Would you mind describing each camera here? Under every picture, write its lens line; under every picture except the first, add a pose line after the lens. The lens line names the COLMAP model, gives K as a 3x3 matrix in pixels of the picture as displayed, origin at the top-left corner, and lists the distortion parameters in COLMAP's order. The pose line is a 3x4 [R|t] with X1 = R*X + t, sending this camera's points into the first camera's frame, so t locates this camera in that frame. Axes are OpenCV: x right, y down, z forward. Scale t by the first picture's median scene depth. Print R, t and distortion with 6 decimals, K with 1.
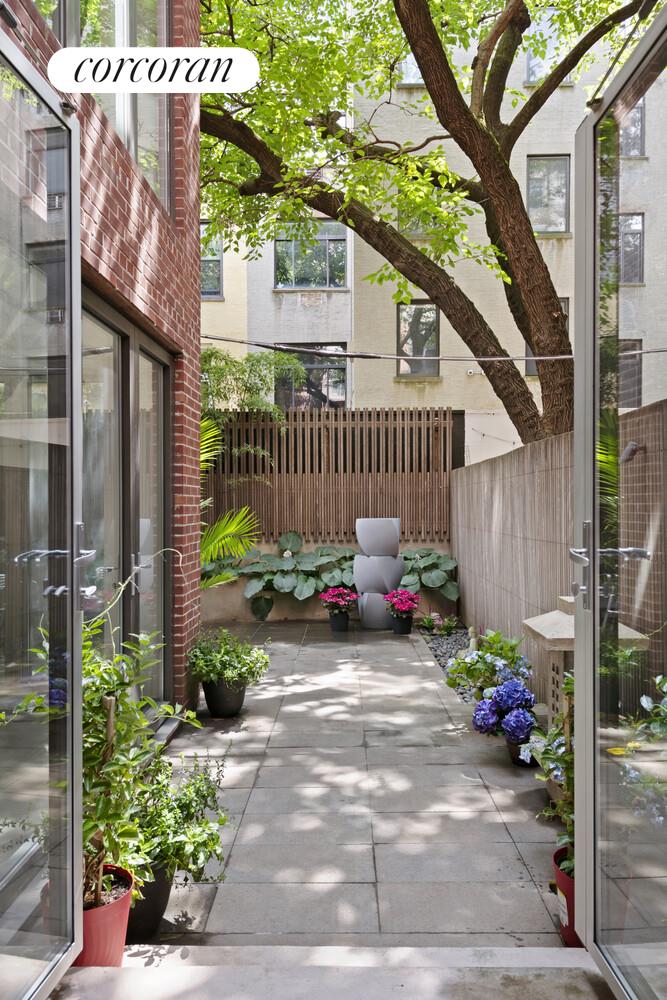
lens RADIAL K [[718.4, 0, 335.1], [0, 718.4, 501.2], [0, 0, 1]] dist [0.048521, 0.002674]
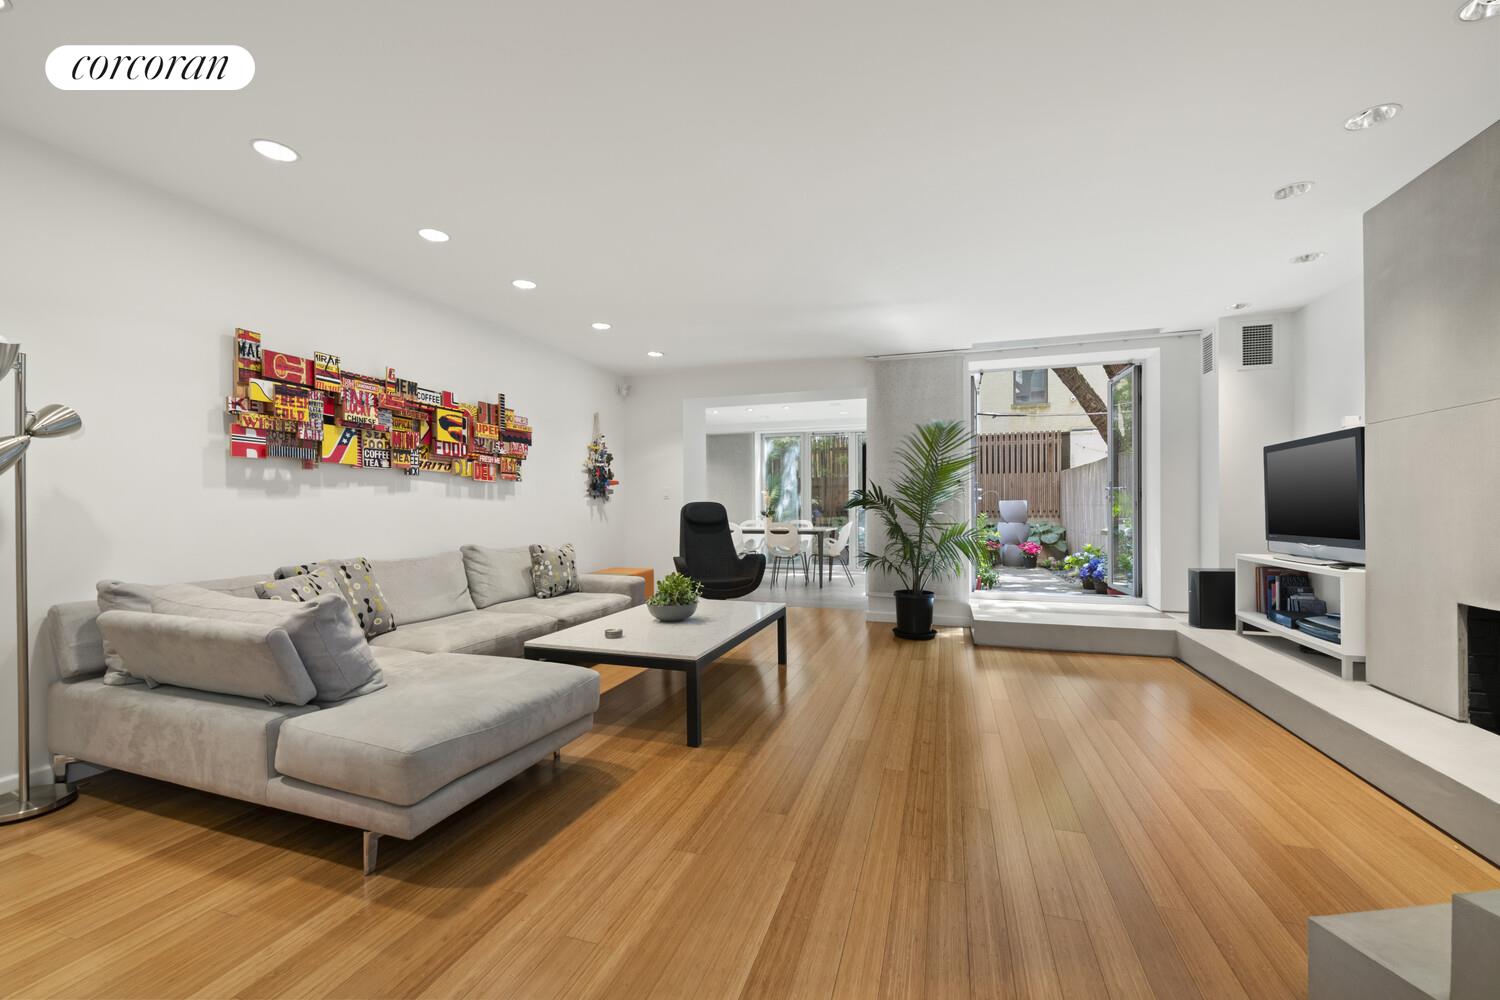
lens RADIAL K [[627.3, 0, 744.6], [0, 627.3, 507.6], [0, 0, 1]] dist [-0.000084, -0.000157]
pose [[0.956809, -0.000832, -0.290716, -0.106746], [0.001224, 0.999999, 0.001168, 0.036525], [0.290714, -0.001473, 0.956809, -0.537373]]
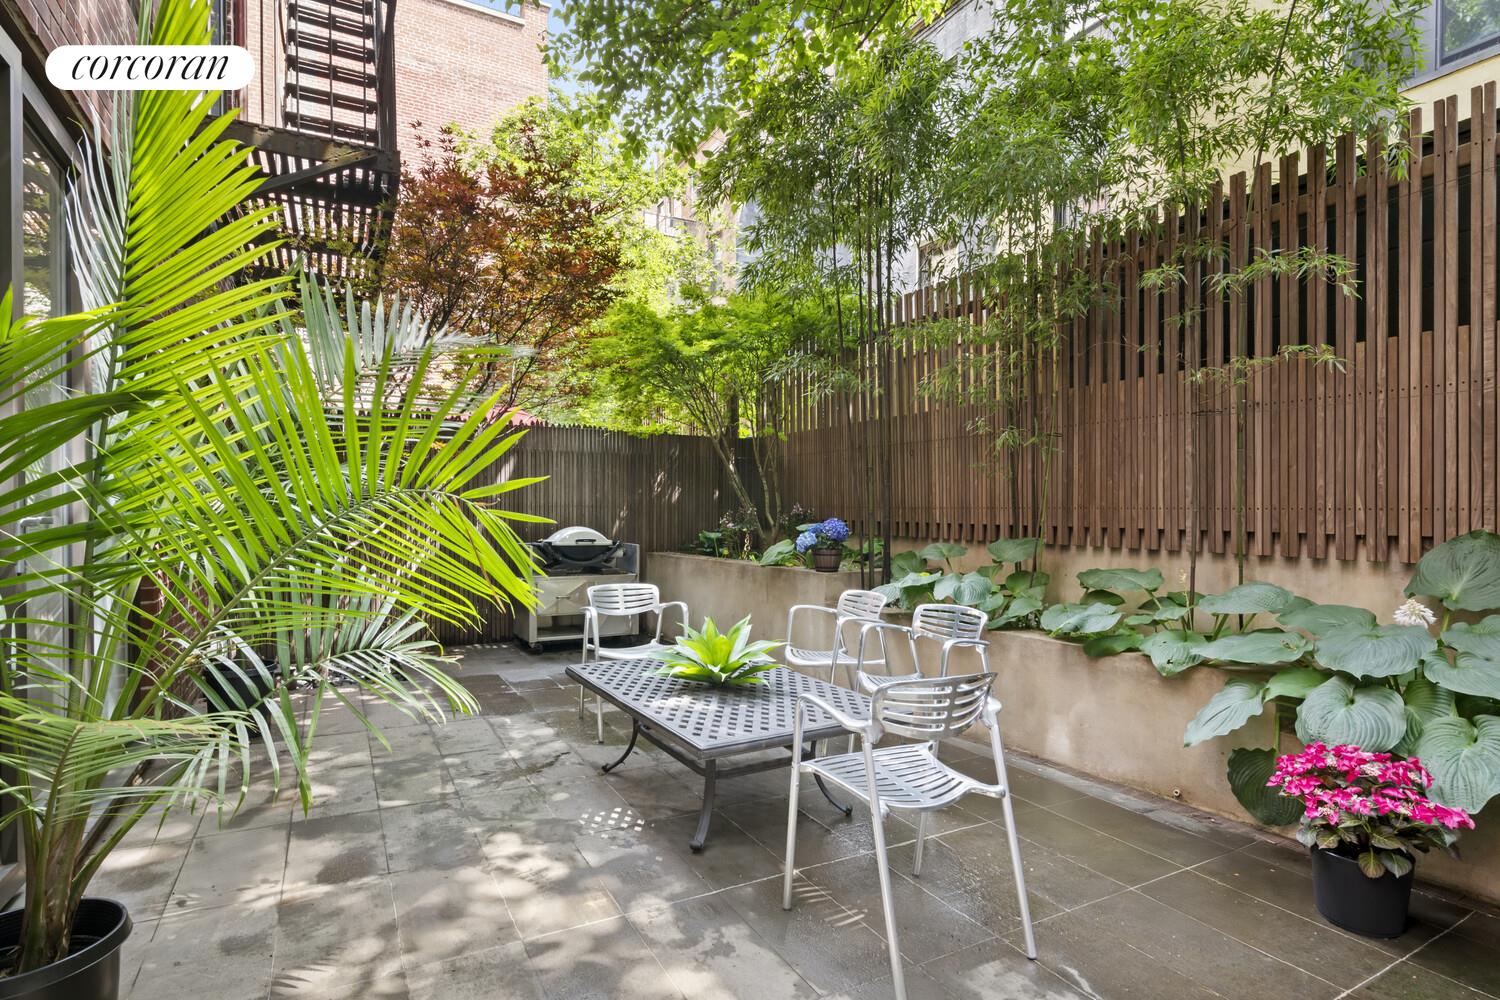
lens RADIAL K [[772.1, 0, 750.0], [0, 772.1, 498.1], [0, 0, 1]] dist [0.002545, 0.000196]
pose [[0.486168, 0.012524, -0.873775, 0.060786], [-0.008007, 0.999919, 0.009877, 0.025948], [0.873829, 0.002194, 0.486229, 0.582714]]
